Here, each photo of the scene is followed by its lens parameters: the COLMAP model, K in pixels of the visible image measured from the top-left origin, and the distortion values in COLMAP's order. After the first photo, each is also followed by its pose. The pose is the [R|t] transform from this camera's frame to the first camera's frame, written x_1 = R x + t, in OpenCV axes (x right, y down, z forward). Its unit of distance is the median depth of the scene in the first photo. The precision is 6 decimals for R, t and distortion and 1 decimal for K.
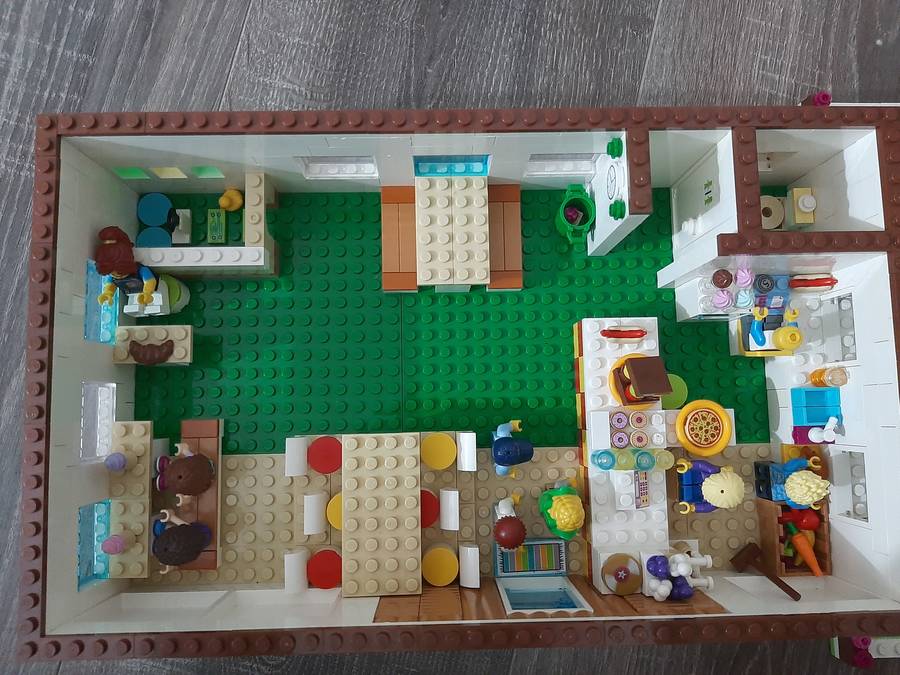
lens RADIAL K [[725.6, 0, 450.0], [0, 725.6, 337.5], [0, 0, 1]] dist [-0.005307, -0.014145]
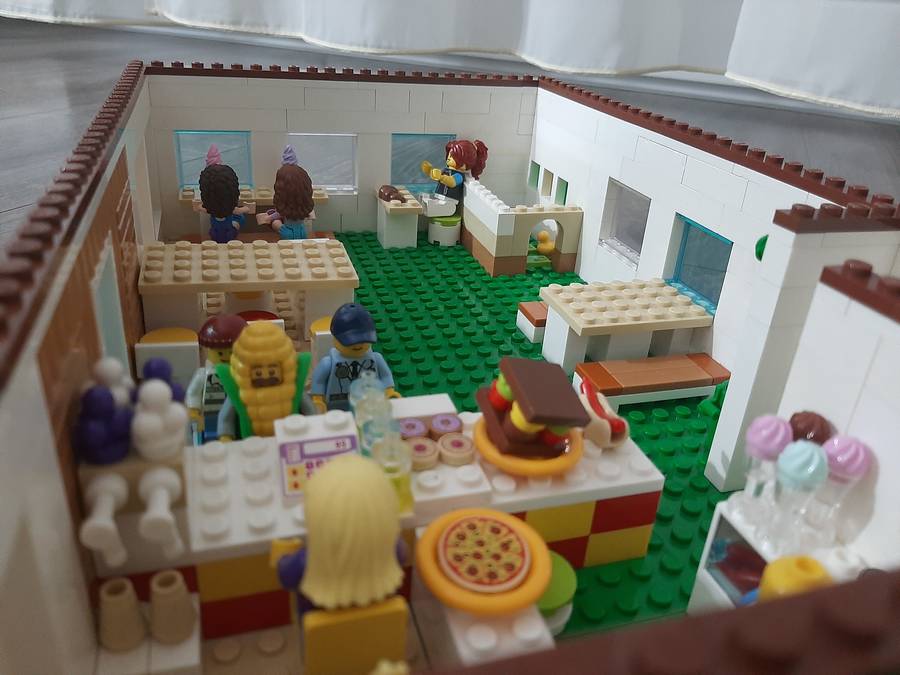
lens RADIAL K [[725.6, 0, 450.0], [0, 725.6, 337.5], [0, 0, 1]] dist [-0.005307, -0.014145]
pose [[0.279889, 0.426313, -0.860186, 0.652600], [-0.959525, 0.153341, -0.236216, 0.223411], [0.031200, 0.891484, 0.451977, 0.704663]]
